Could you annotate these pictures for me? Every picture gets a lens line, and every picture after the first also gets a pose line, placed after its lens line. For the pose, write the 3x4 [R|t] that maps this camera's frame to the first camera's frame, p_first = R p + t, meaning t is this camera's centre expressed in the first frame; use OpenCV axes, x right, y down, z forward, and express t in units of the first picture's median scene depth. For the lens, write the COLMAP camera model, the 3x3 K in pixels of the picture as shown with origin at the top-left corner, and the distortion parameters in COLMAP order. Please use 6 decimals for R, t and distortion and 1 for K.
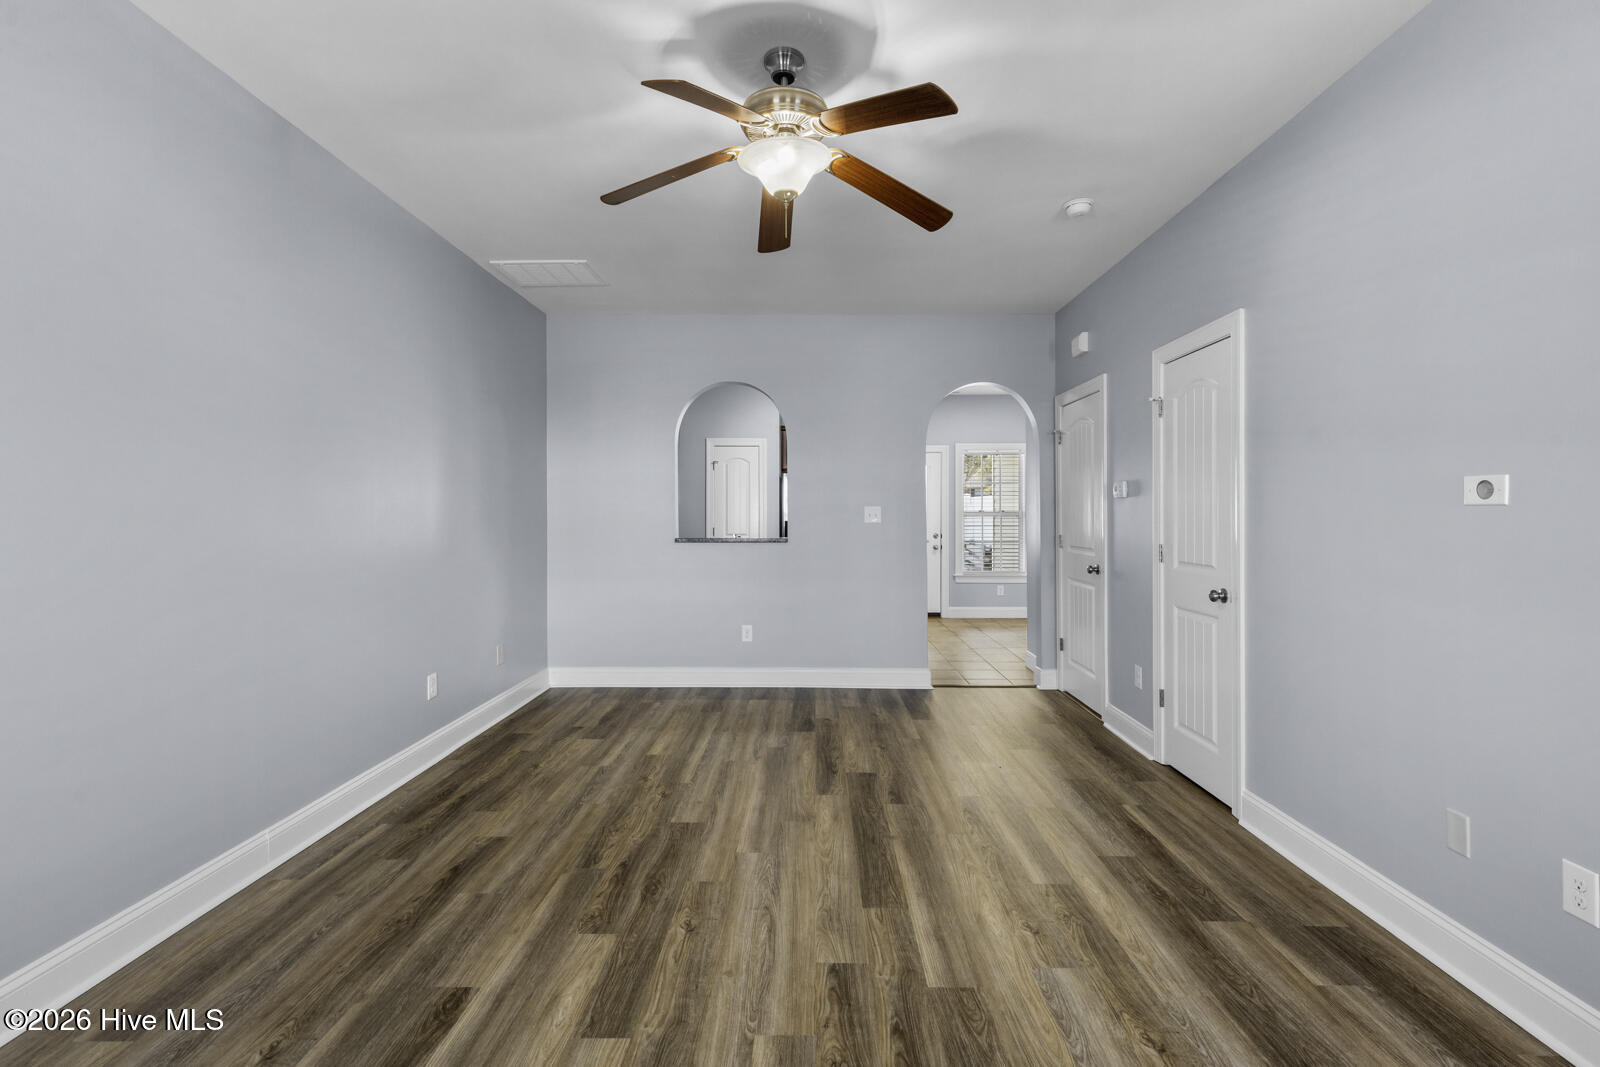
lens RADIAL K [[737.0, 0, 776.9], [0, 737.0, 516.1], [0, 0, 1]] dist [0.005820, 0.000362]
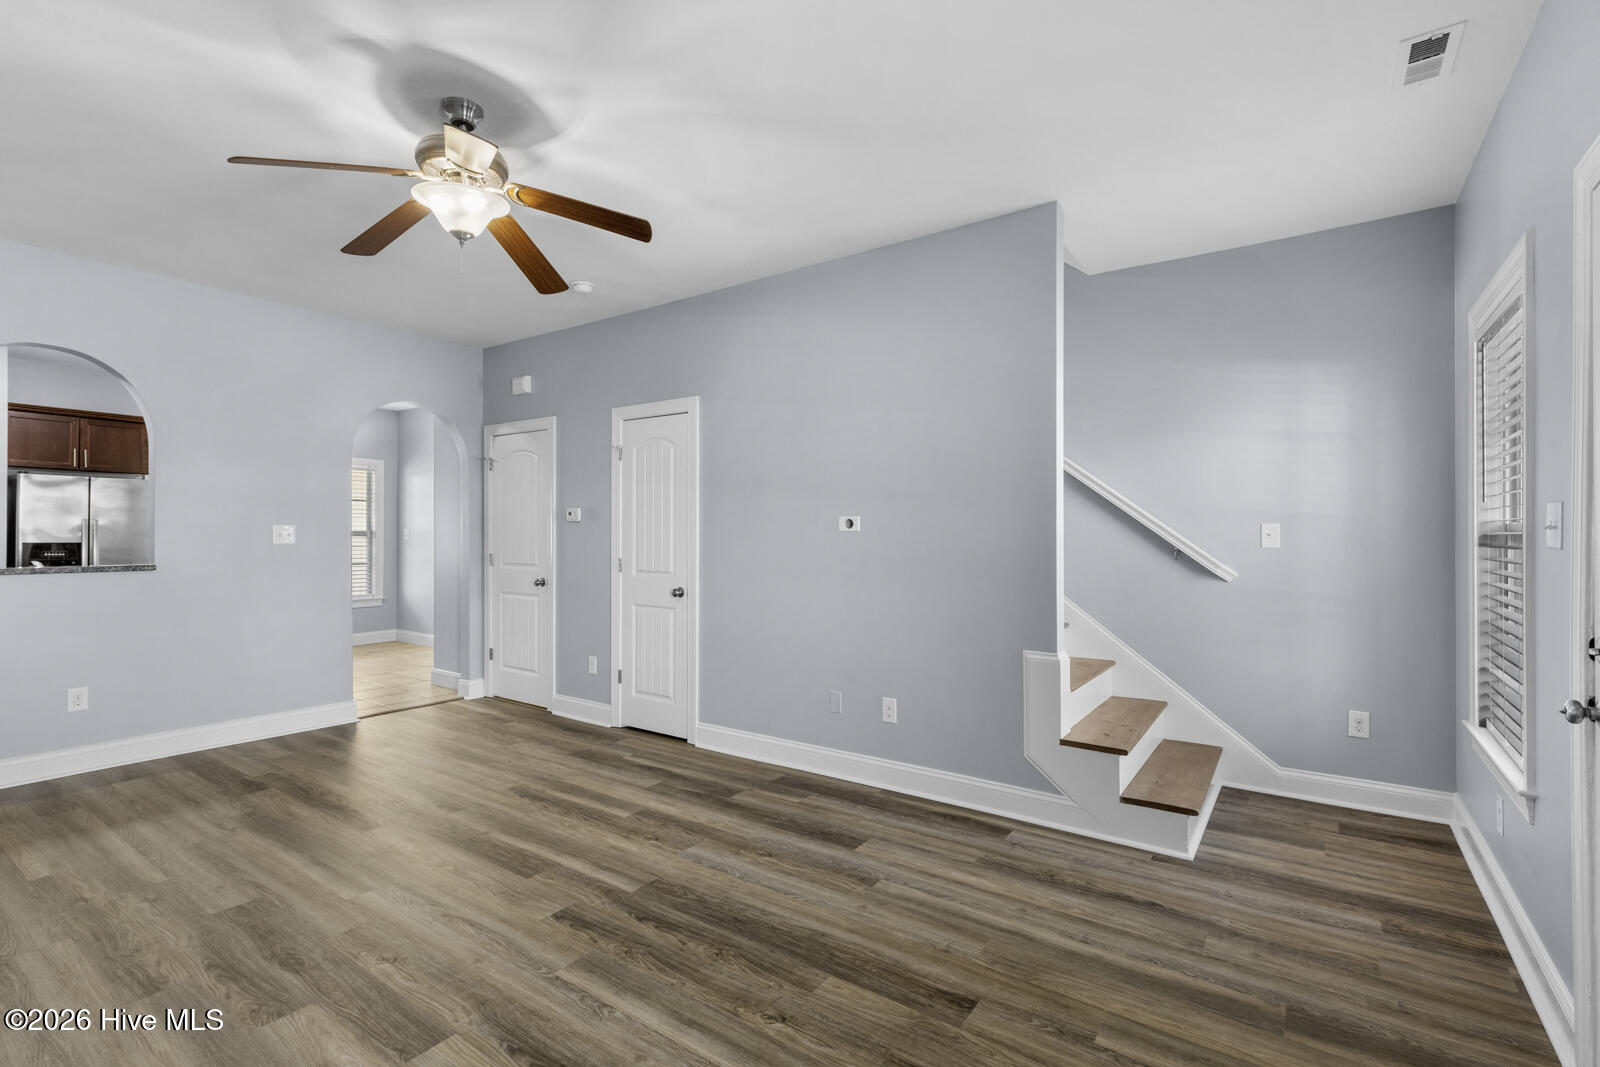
lens RADIAL K [[737.0, 0, 817.3], [0, 737.0, 530.0], [0, 0, 1]] dist [0.005820, 0.000362]
pose [[0.550525, 0.006826, 0.834791, -0.518446], [-0.000594, 0.999970, -0.007785, -0.002409], [-0.834819, 0.003790, 0.550512, -0.008763]]
